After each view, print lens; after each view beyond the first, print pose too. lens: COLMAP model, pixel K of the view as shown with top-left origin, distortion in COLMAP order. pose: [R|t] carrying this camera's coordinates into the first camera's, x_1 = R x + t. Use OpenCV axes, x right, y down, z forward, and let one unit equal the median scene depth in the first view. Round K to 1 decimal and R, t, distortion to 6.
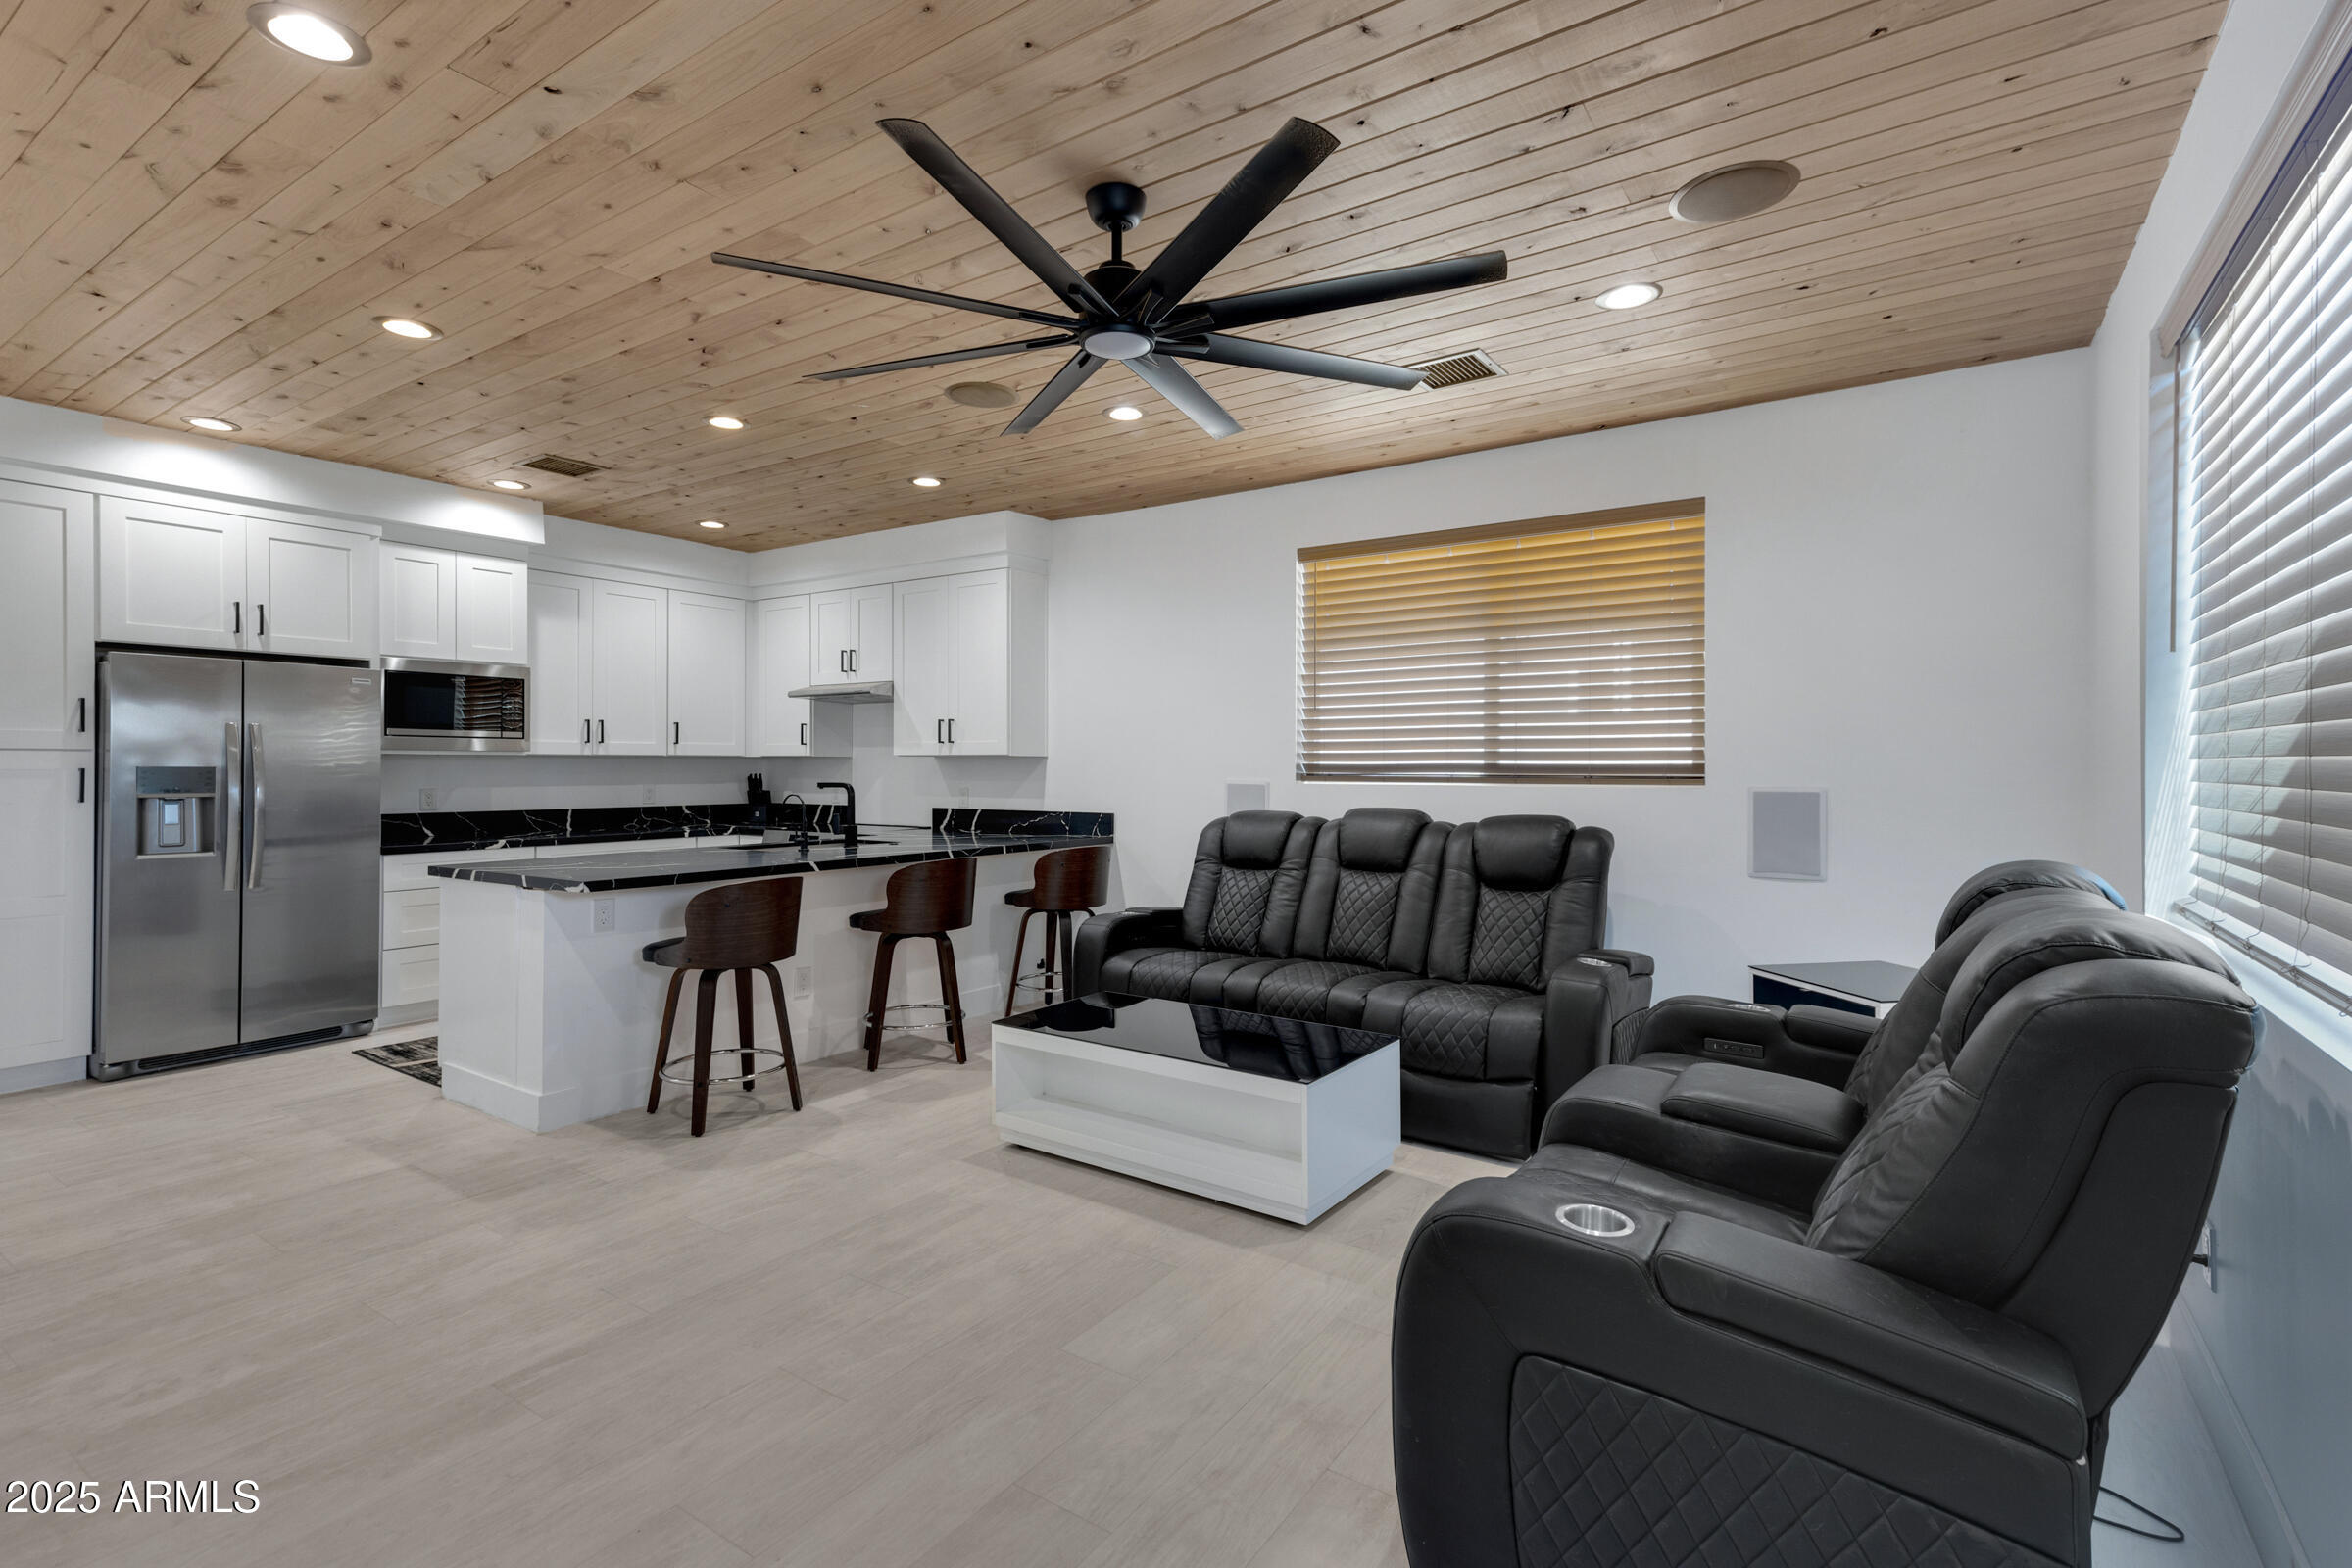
lens RADIAL K [[1050.6, 0, 1215.8], [0, 1050.6, 763.6], [0, 0, 1]] dist [0.022987, -0.001091]
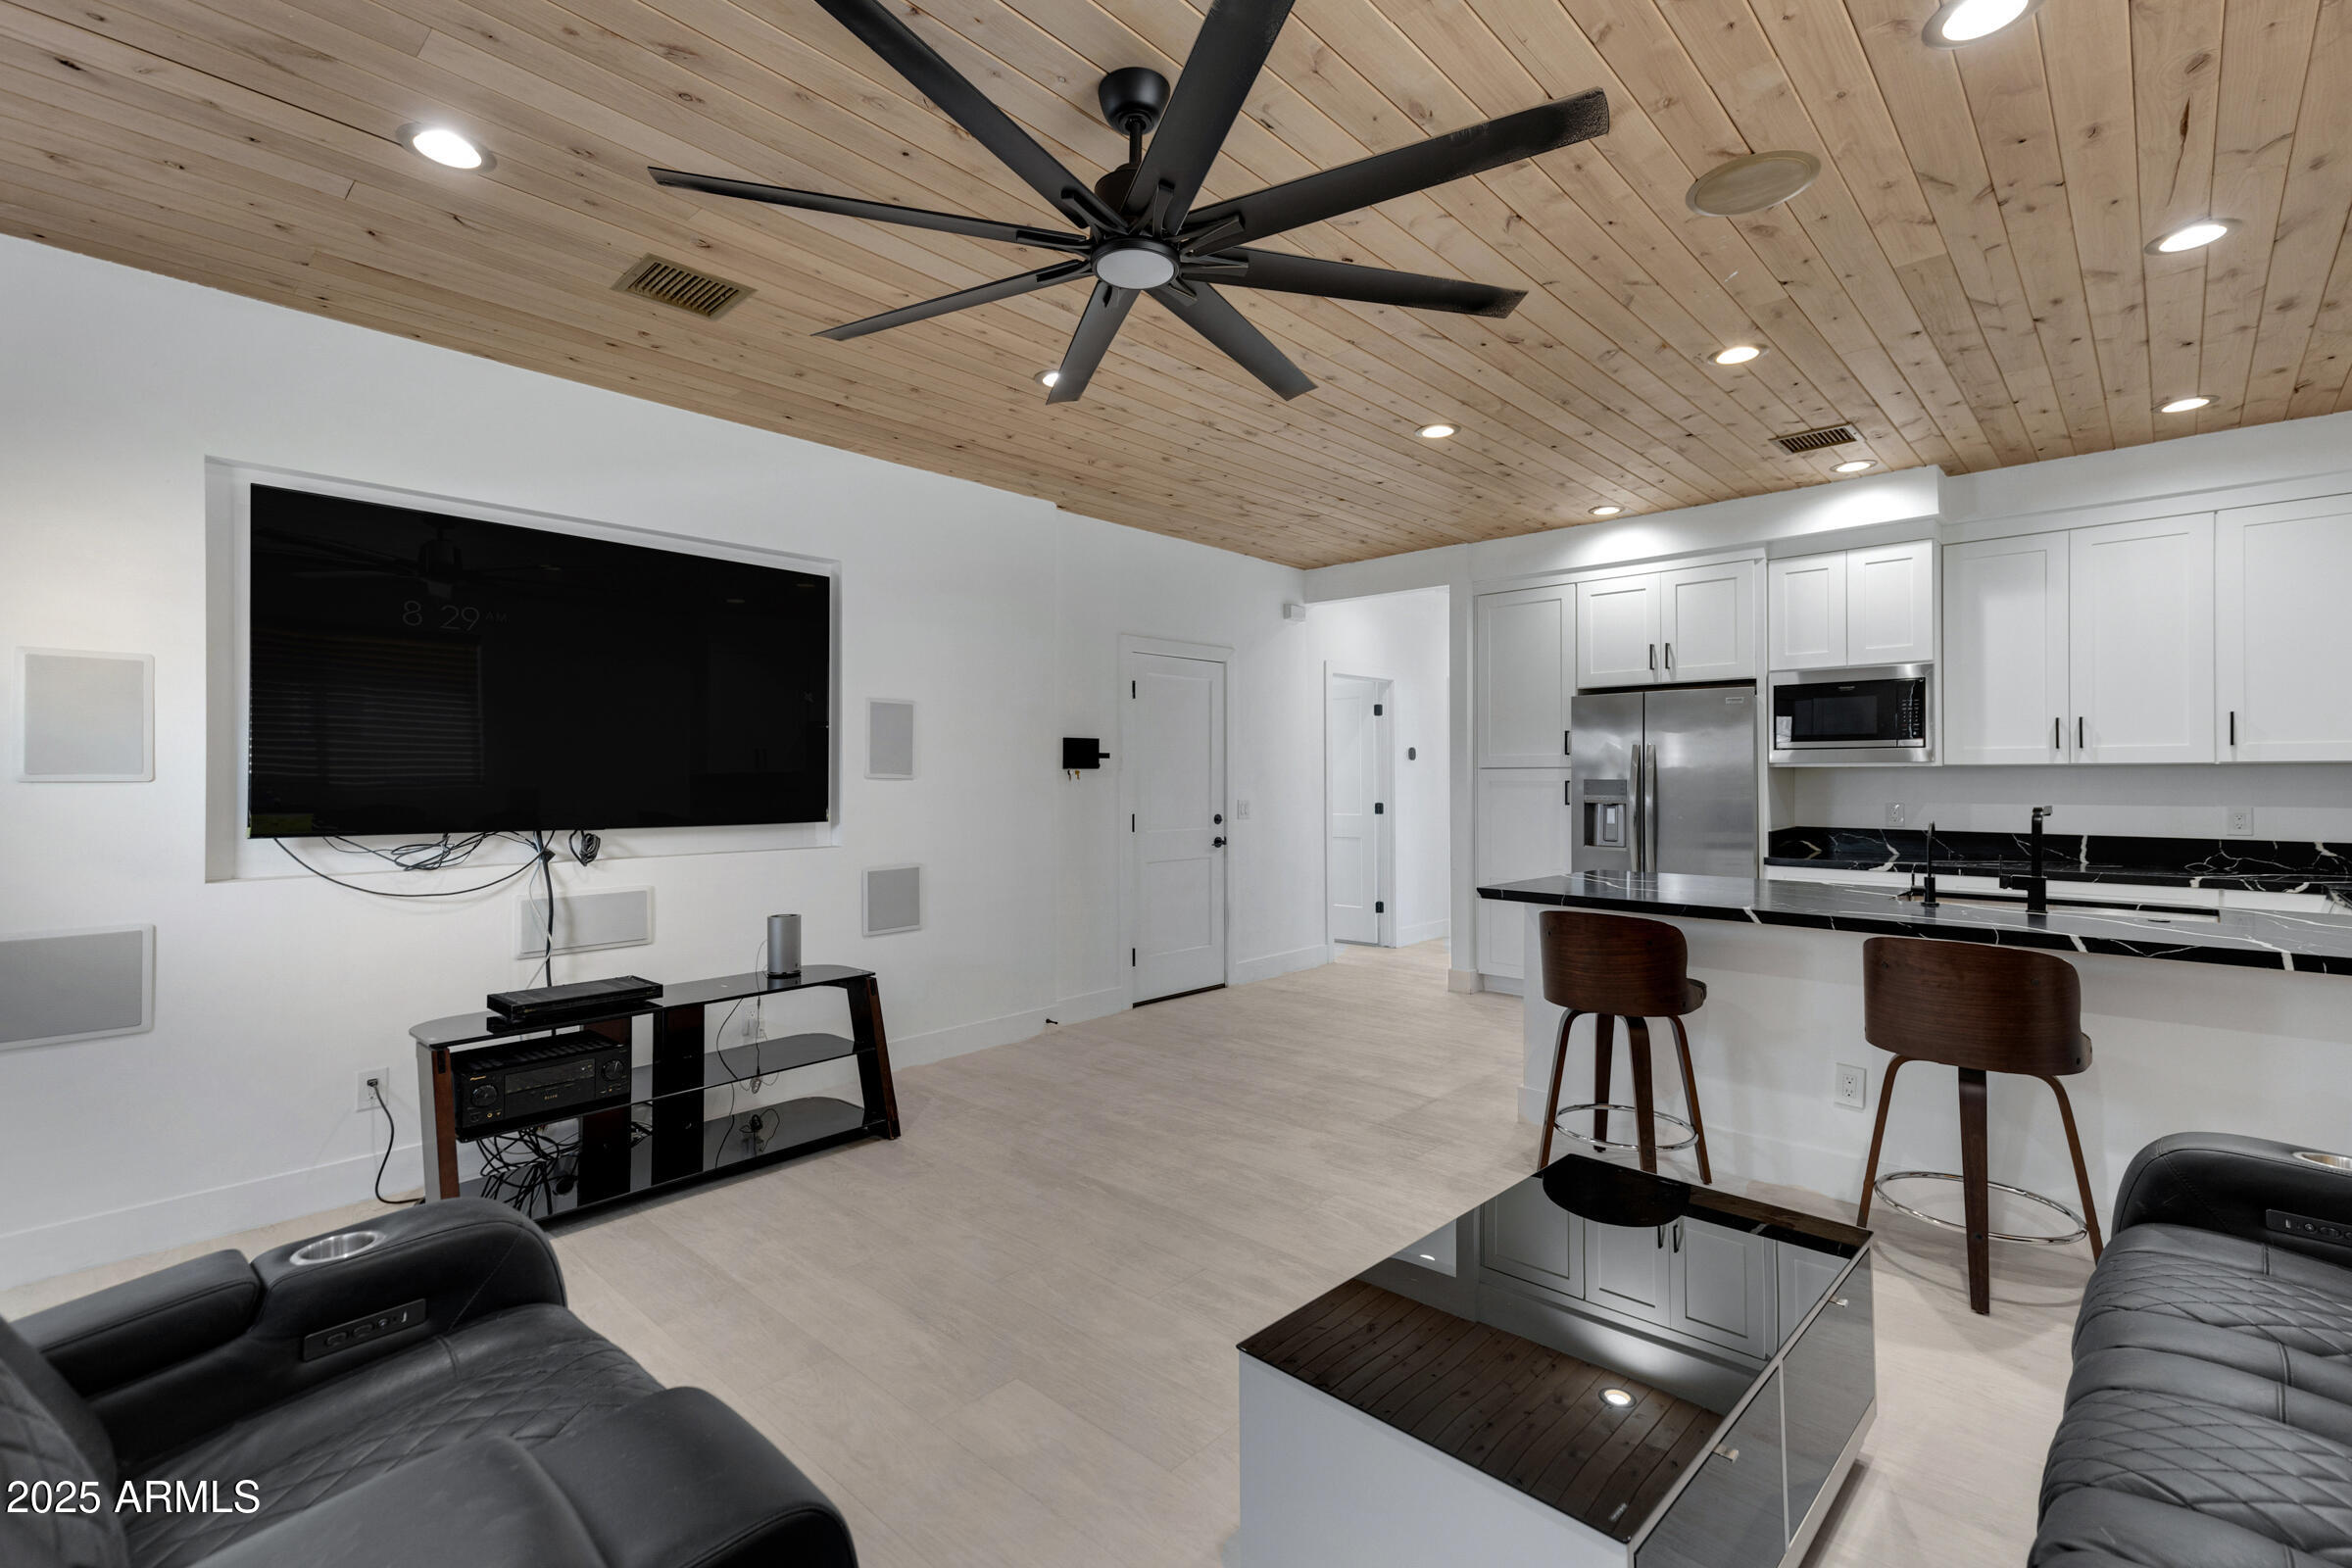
lens RADIAL K [[1060.6, 0, 1153.8], [0, 1060.6, 768.9], [0, 0, 1]] dist [0.023018, -0.001315]
pose [[-0.205504, -0.008720, -0.978618, 0.360714], [0.003650, 0.999947, -0.009676, 0.000419], [0.978650, -0.005560, -0.205461, 0.627722]]
